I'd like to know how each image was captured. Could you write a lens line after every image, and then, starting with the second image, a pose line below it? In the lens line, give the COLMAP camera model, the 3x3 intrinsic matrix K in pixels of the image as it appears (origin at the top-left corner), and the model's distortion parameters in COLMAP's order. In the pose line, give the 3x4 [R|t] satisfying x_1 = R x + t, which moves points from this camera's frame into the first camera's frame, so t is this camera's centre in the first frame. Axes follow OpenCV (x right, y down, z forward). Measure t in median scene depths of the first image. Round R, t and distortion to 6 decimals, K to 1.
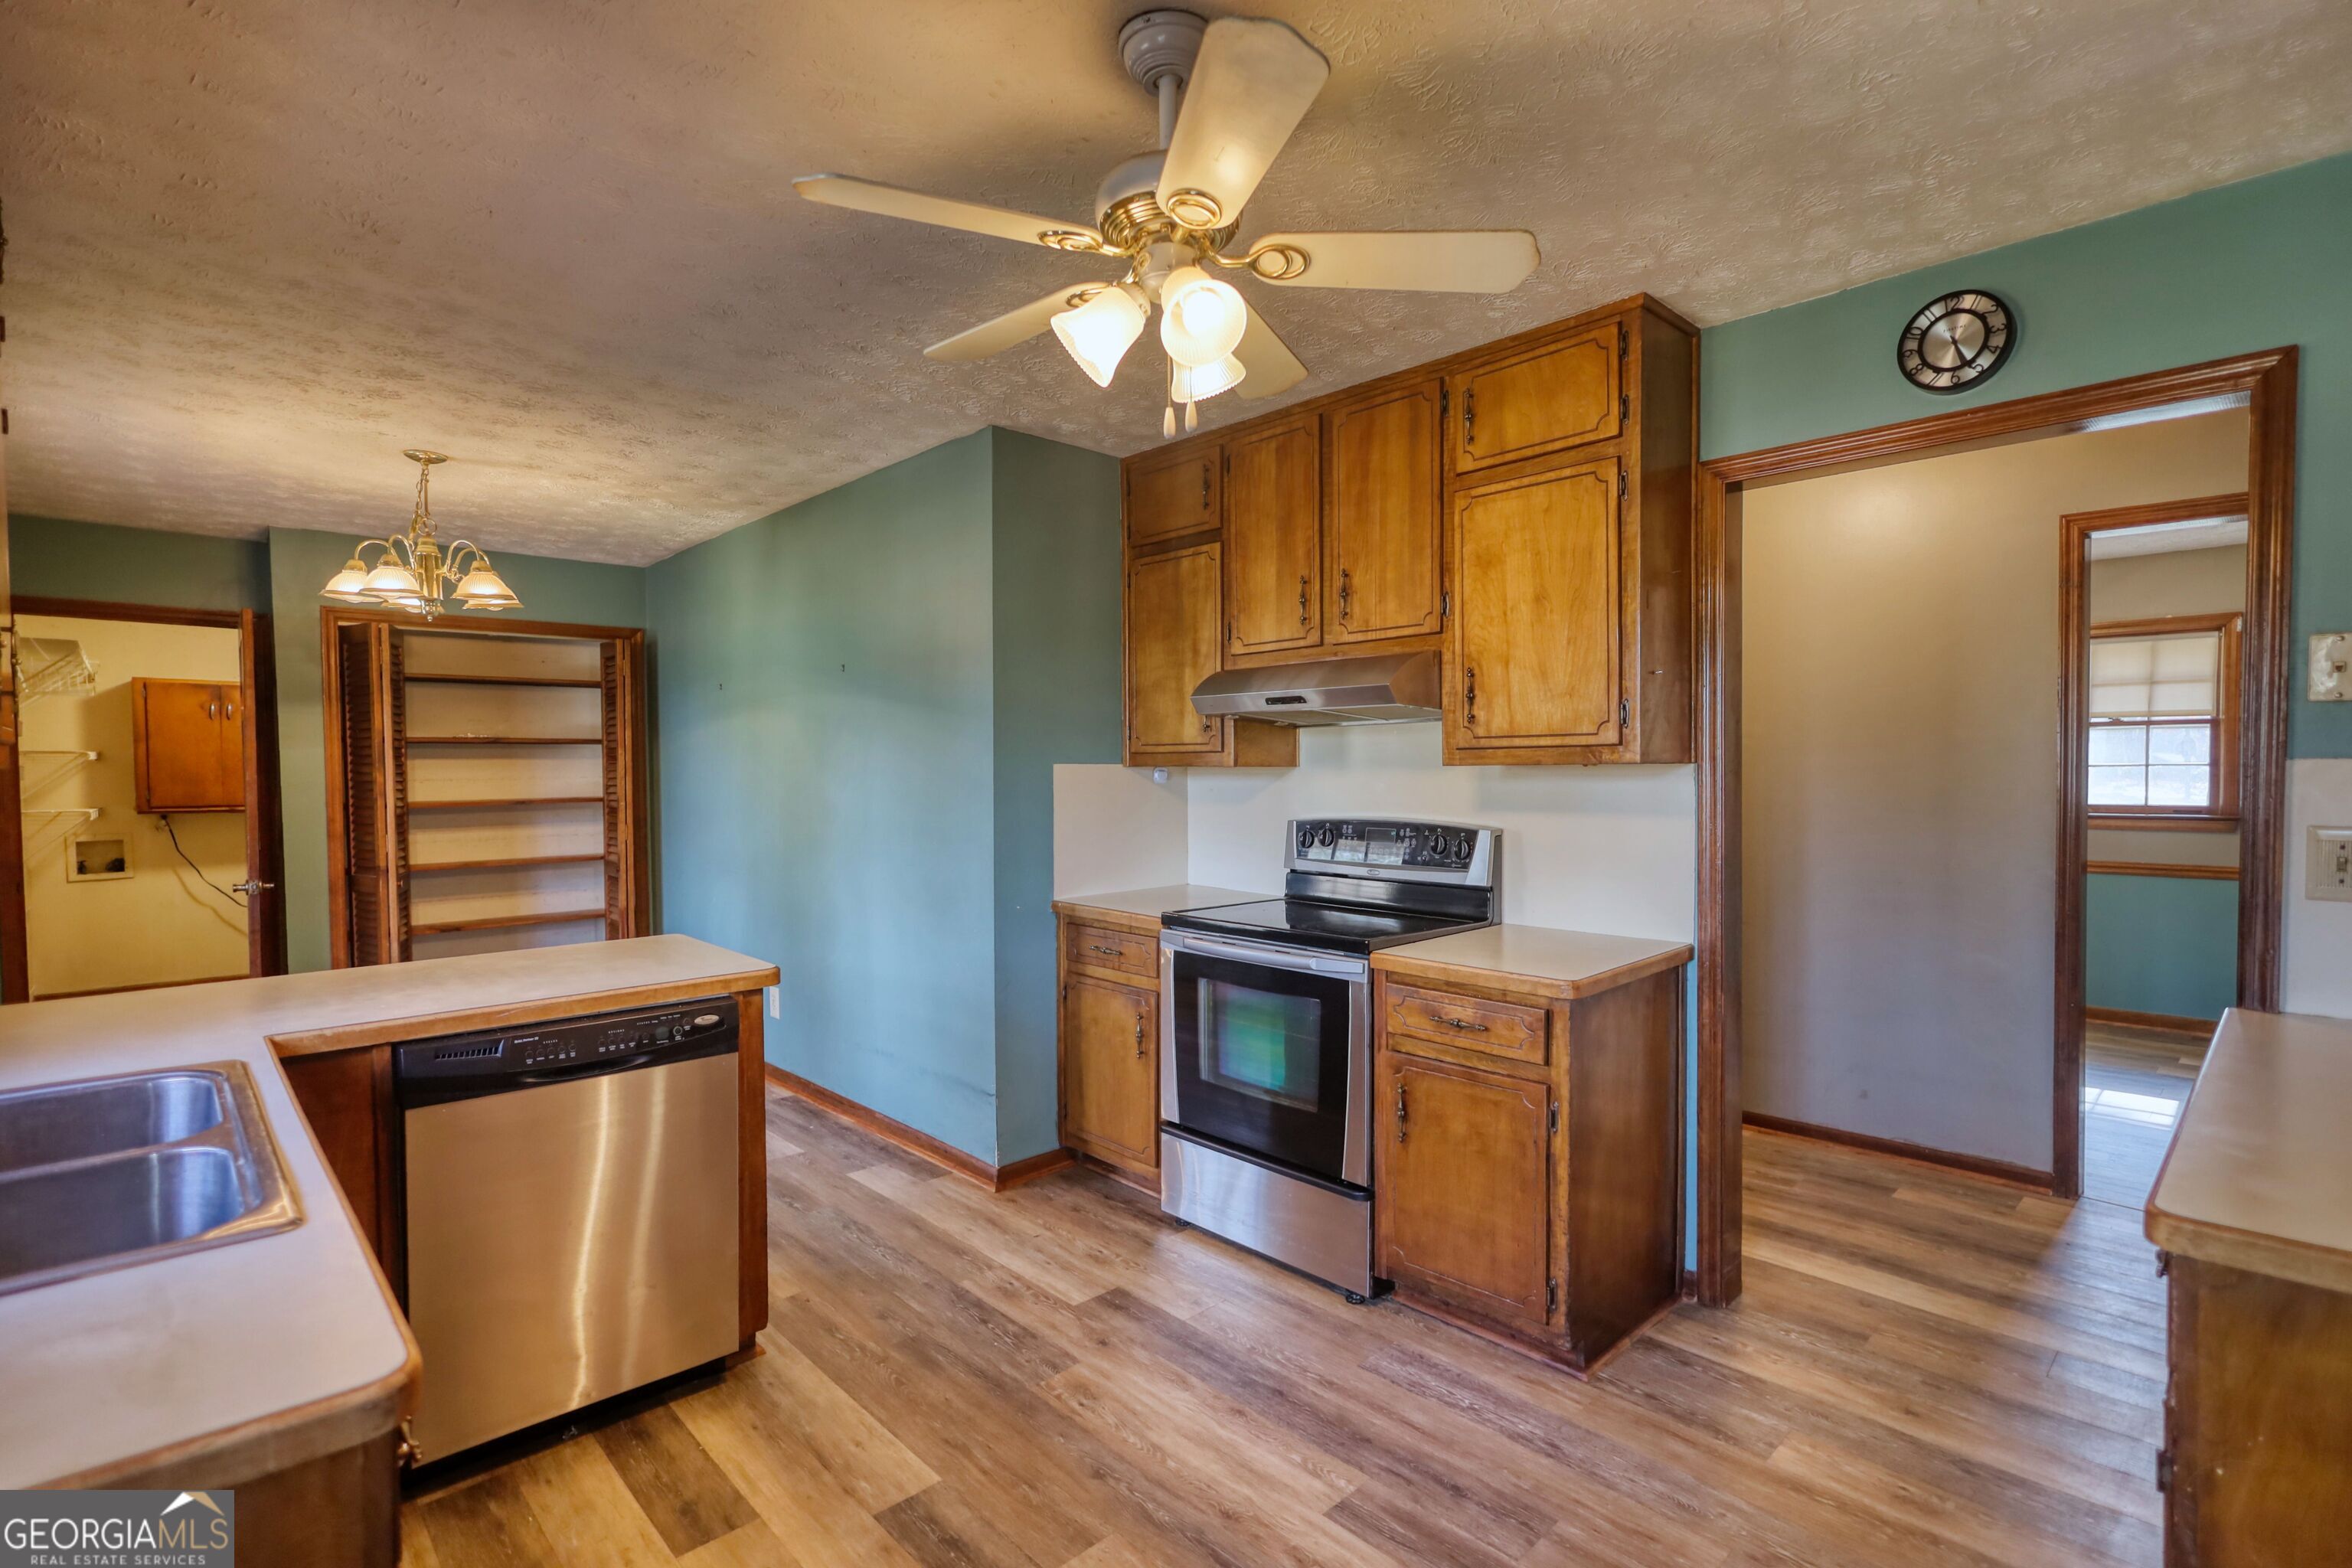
lens RADIAL K [[1095.9, 0, 1171.1], [0, 1095.9, 796.0], [0, 0, 1]] dist [-0.003401, 0.001328]
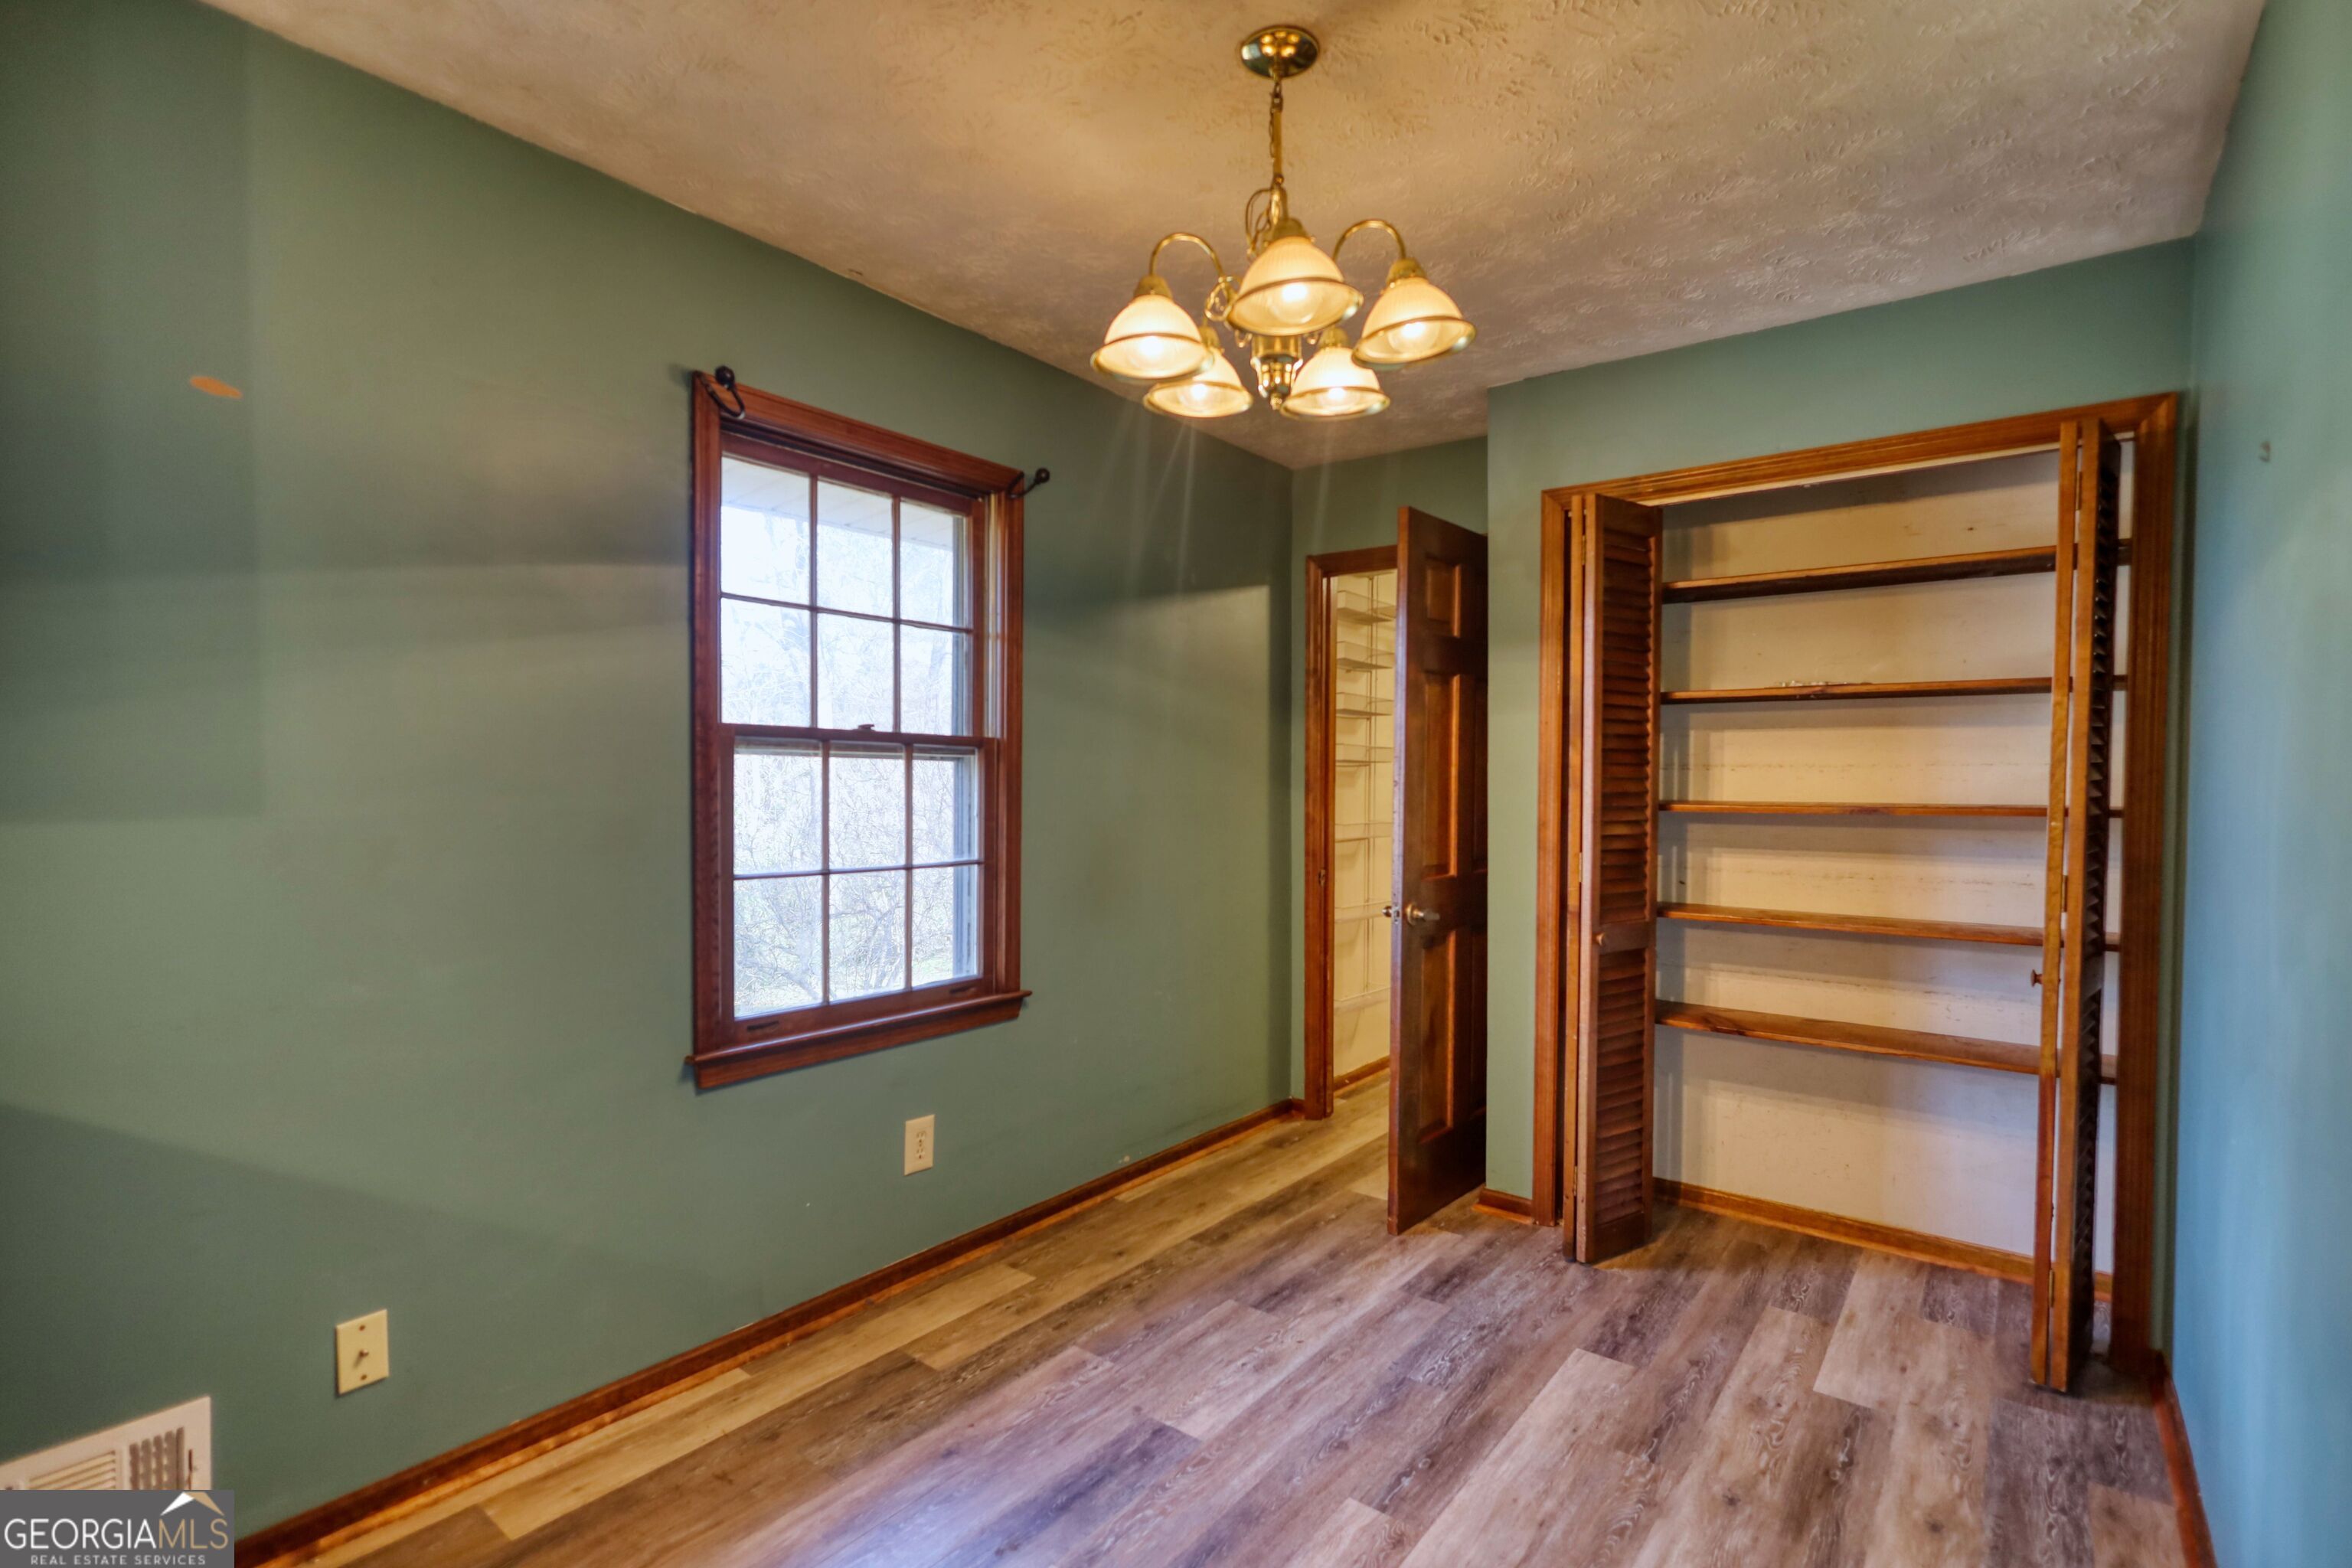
lens RADIAL K [[1095.9, 0, 1192.5], [0, 1095.9, 804.7], [0, 0, 1]] dist [-0.003401, 0.001328]
pose [[0.164058, 0.036045, -0.985792, -0.247778], [-0.030621, 0.999037, 0.031433, -0.004595], [0.985975, 0.025029, 0.165004, 1.028280]]
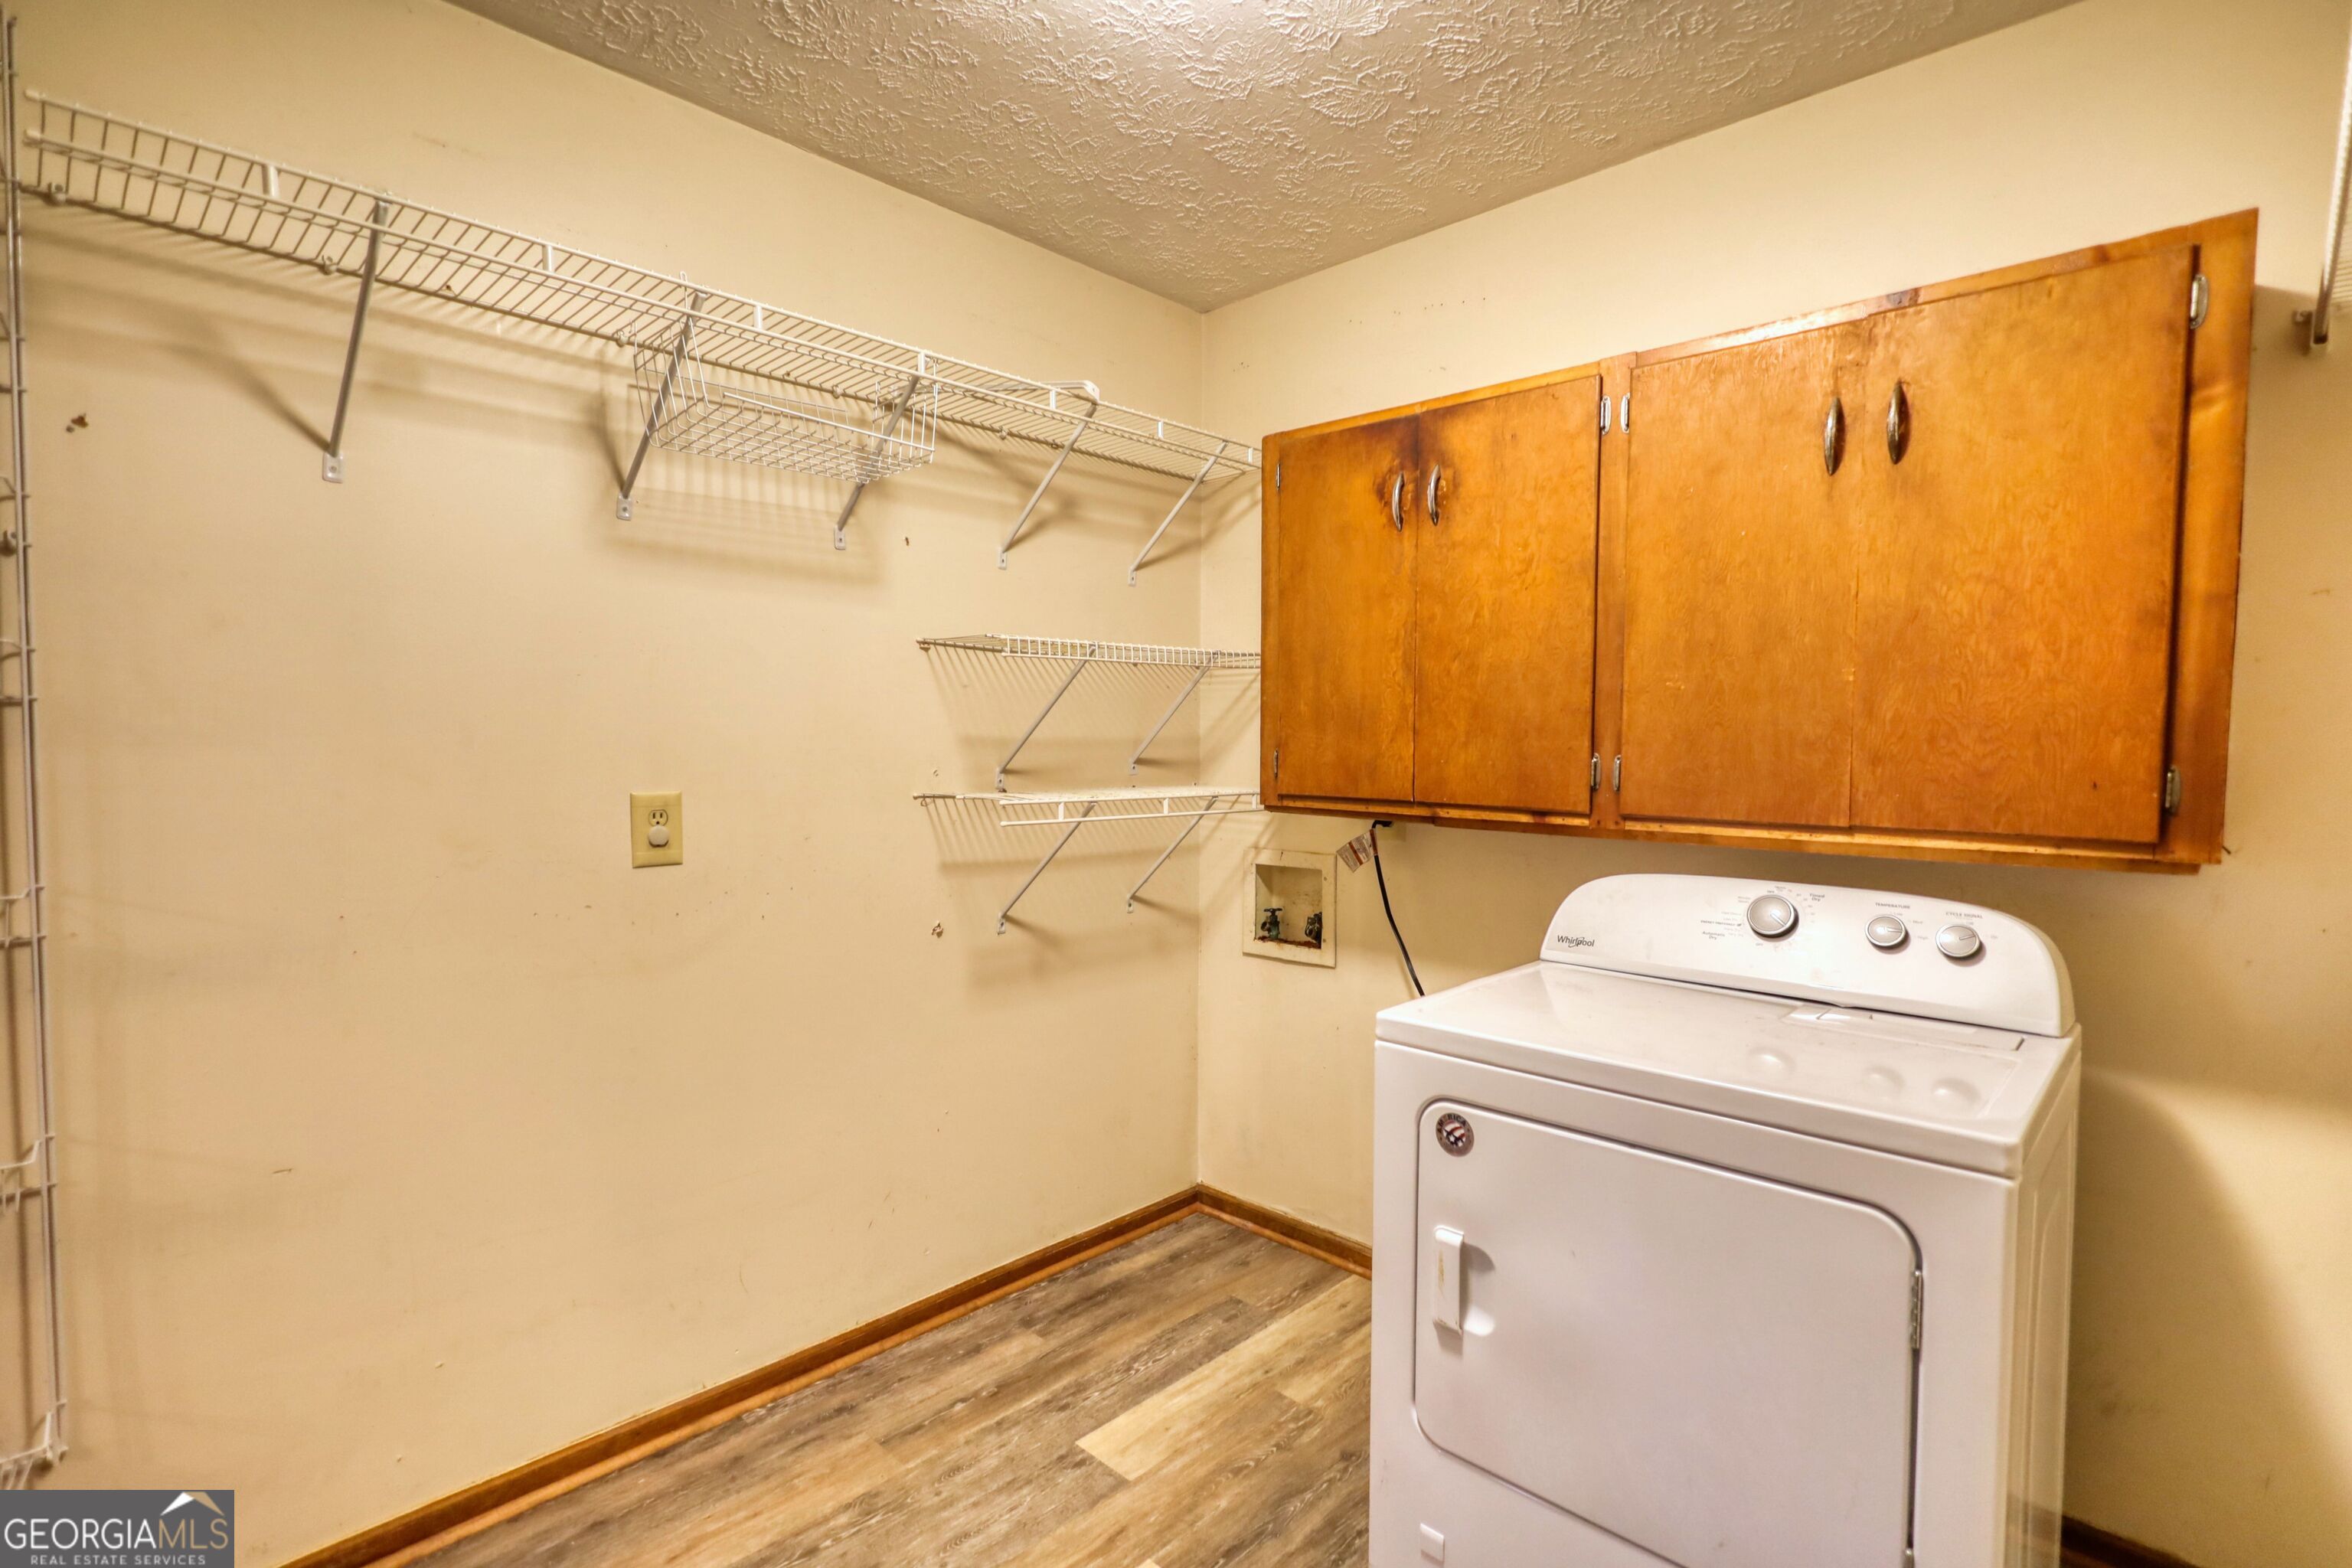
lens RADIAL K [[1095.9, 0, 1174.5], [0, 1095.9, 782.3], [0, 0, 1]] dist [-0.003401, 0.001328]
pose [[0.054396, 0.057320, -0.996873, -1.202168], [-0.029595, 0.998005, 0.055770, -0.027440], [0.998081, 0.026469, 0.055983, 1.965546]]
